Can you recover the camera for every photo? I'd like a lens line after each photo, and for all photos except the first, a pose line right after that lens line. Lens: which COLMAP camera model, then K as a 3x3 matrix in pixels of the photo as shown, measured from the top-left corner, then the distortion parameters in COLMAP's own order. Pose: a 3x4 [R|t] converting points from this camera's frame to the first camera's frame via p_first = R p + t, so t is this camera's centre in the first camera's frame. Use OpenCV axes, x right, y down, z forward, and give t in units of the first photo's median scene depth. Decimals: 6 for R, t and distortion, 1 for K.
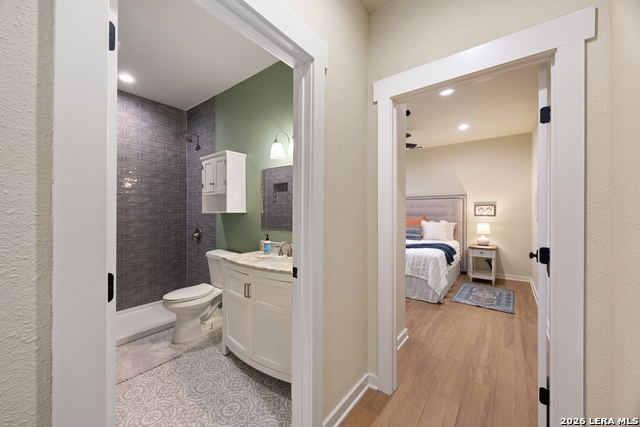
lens RADIAL K [[244.1, 0, 317.9], [0, 244.1, 212.8], [0, 0, 1]] dist [0.001086, 0.000125]
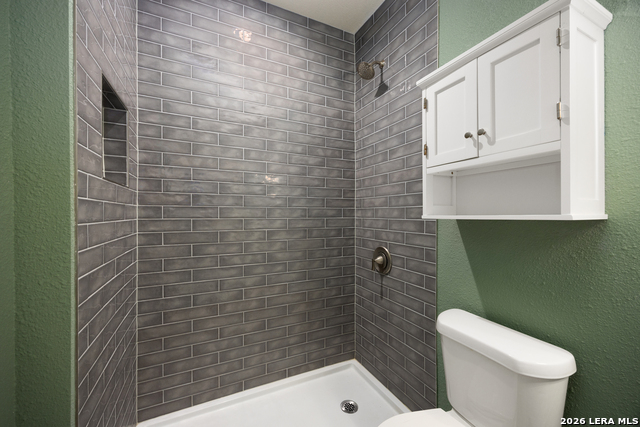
lens RADIAL K [[244.1, 0, 317.9], [0, 244.1, 212.8], [0, 0, 1]] dist [0.001086, 0.000125]
pose [[0.899079, -0.003187, -0.437774, -0.419562], [0.002083, 0.999993, -0.003001, -0.006832], [0.437781, 0.001787, 0.899080, 0.520891]]
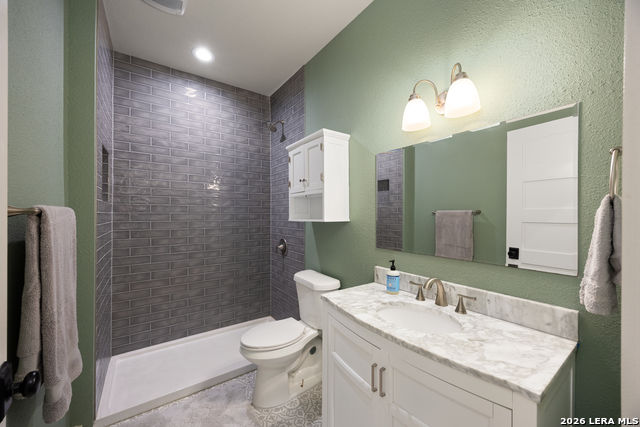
lens RADIAL K [[244.1, 0, 317.9], [0, 244.1, 212.8], [0, 0, 1]] dist [0.001086, 0.000125]
pose [[0.956089, -0.002950, -0.293063, -0.157797], [0.001038, 0.999977, -0.006678, -0.016746], [0.293076, 0.006080, 0.956070, 0.288459]]
